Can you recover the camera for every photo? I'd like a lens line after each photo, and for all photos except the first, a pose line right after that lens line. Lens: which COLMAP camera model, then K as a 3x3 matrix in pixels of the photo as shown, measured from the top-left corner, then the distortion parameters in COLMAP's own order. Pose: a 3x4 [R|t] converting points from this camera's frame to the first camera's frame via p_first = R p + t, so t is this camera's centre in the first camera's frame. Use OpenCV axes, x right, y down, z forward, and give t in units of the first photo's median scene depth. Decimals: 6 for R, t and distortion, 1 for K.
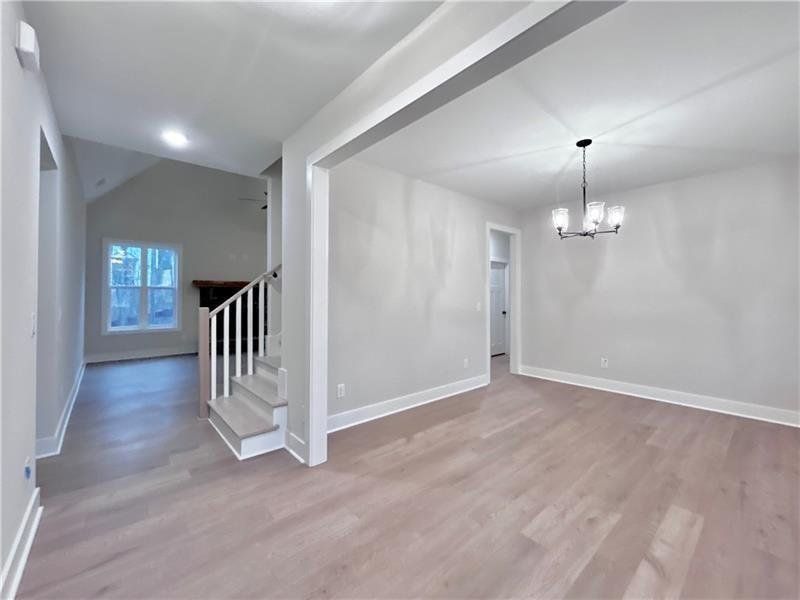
lens RADIAL K [[335.7, 0, 400.0], [0, 335.7, 300.0], [0, 0, 1]] dist [-0.001579, -0.000533]
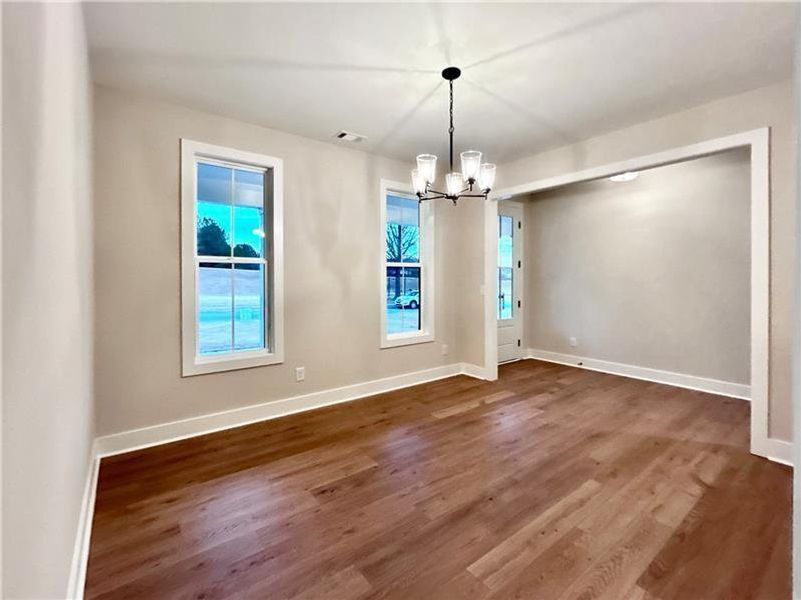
lens RADIAL K [[374.0, 0, 379.6], [0, 374.0, 287.8], [0, 0, 1]] dist [-0.001342, -0.000217]
pose [[-0.994621, -0.002739, 0.103541, 0.688395], [0.001189, 0.999283, 0.037855, -0.033248], [-0.103570, 0.037774, -0.993905, 2.028932]]
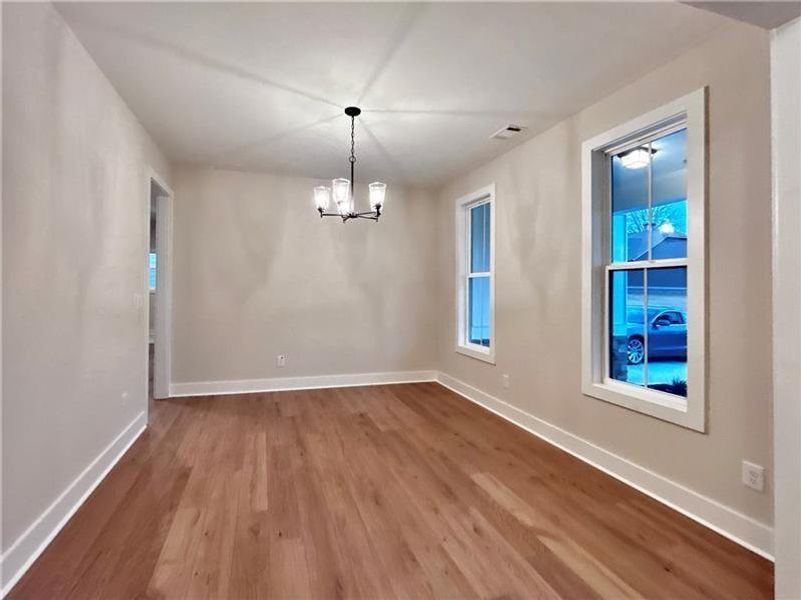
lens RADIAL K [[374.0, 0, 379.6], [0, 374.0, 287.8], [0, 0, 1]] dist [-0.001342, -0.000217]
pose [[0.425821, 0.006642, 0.904783, -0.331956], [0.000428, 0.999971, -0.007542, -0.000160], [-0.904807, 0.003599, 0.425806, 0.560624]]
